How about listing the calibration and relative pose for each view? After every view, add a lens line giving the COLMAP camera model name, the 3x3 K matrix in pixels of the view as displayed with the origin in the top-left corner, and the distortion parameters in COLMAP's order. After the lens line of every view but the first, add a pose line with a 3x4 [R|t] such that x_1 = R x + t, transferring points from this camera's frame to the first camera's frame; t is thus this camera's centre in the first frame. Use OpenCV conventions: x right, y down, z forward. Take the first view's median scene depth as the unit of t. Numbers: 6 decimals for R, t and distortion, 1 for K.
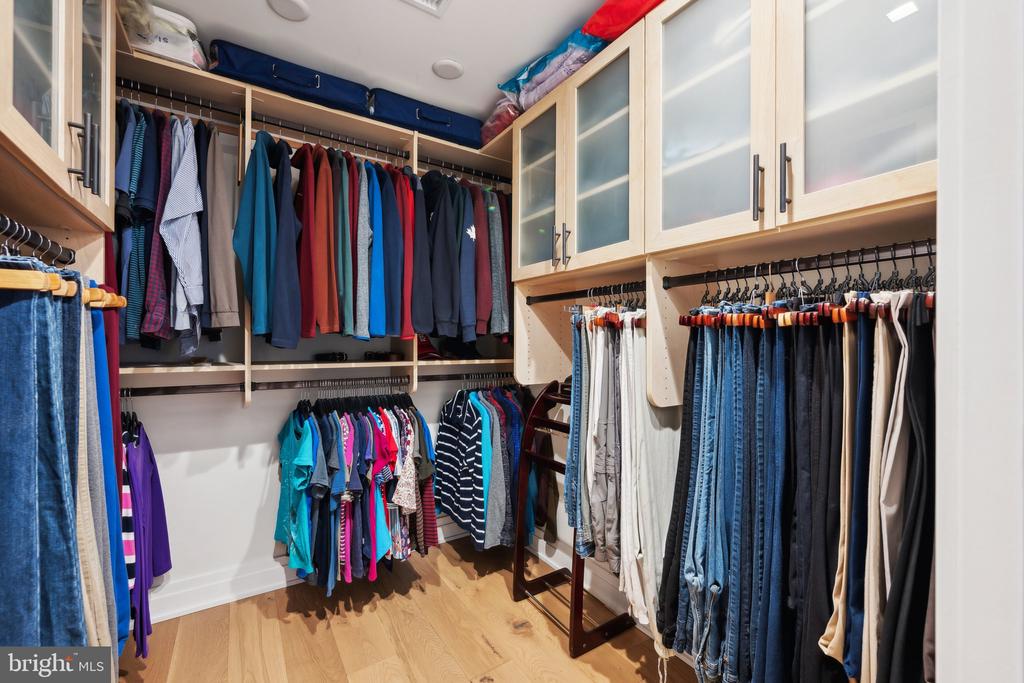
lens RADIAL K [[421.4, 0, 511.7], [0, 421.4, 341.2], [0, 0, 1]] dist [0.000173, -0.000394]
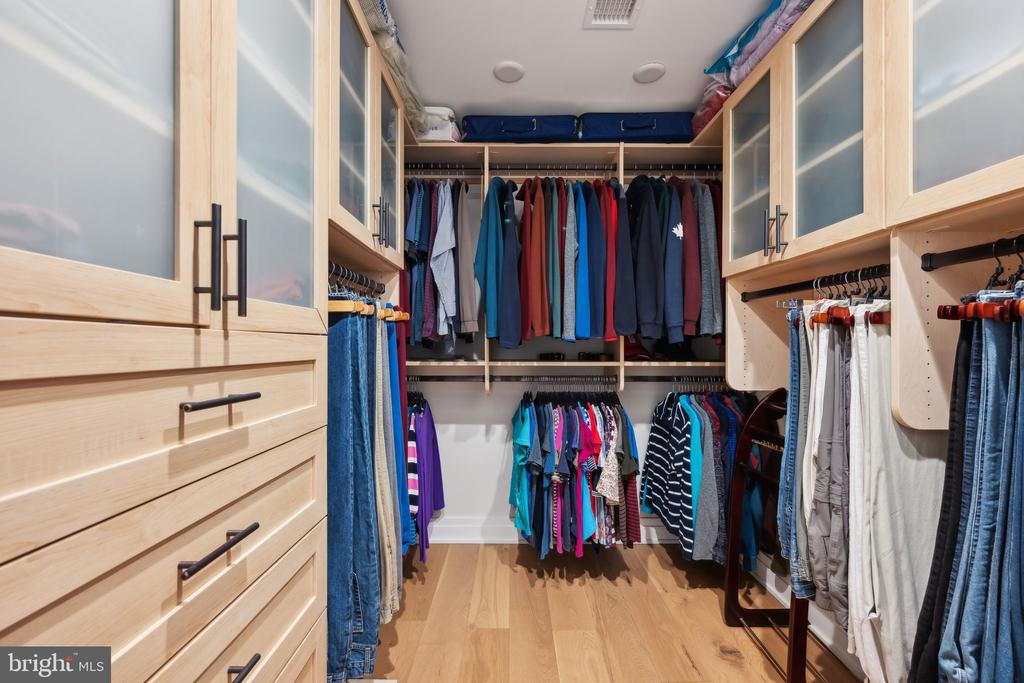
lens RADIAL K [[407.2, 0, 511.6], [0, 407.2, 344.5], [0, 0, 1]] dist [-0.001283, 0.001097]
pose [[0.837522, -0.001009, -0.546402, 0.122713], [0.002372, 0.999996, 0.001788, 0.002774], [0.546398, -0.002794, 0.837521, 0.001087]]
